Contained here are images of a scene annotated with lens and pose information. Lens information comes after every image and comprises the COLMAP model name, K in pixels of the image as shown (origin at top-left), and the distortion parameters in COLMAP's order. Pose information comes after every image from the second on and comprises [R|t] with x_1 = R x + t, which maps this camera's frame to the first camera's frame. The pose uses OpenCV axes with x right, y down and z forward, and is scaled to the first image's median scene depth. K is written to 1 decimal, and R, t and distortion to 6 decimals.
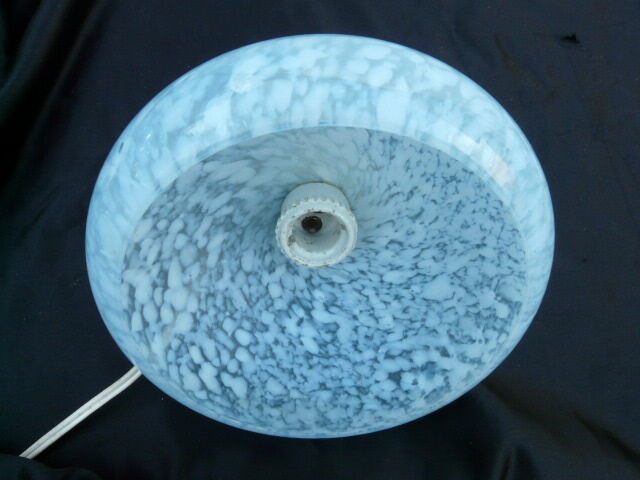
lens RADIAL K [[545.1, 0, 320.0], [0, 545.1, 240.0], [0, 0, 1]] dist [-0.052916, 0.006498]
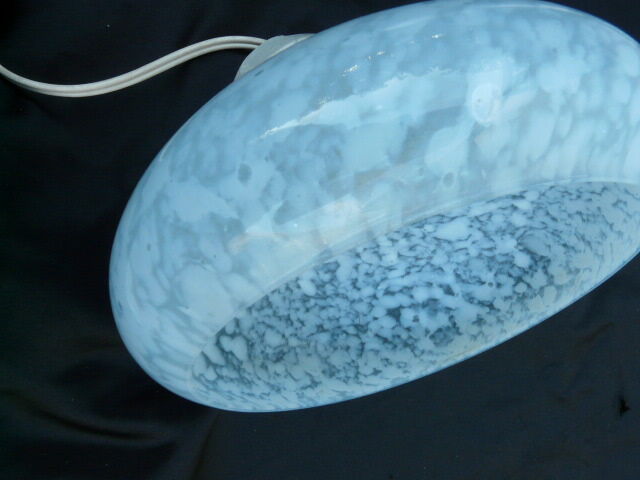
lens RADIAL K [[545.1, 0, 320.0], [0, 545.1, 240.0], [0, 0, 1]] dist [-0.052916, 0.006498]
pose [[0.919954, -0.068612, 0.385976, -0.350566], [-0.089799, 0.921505, 0.377842, -0.222975], [-0.381604, -0.382257, 0.841581, 0.290273]]
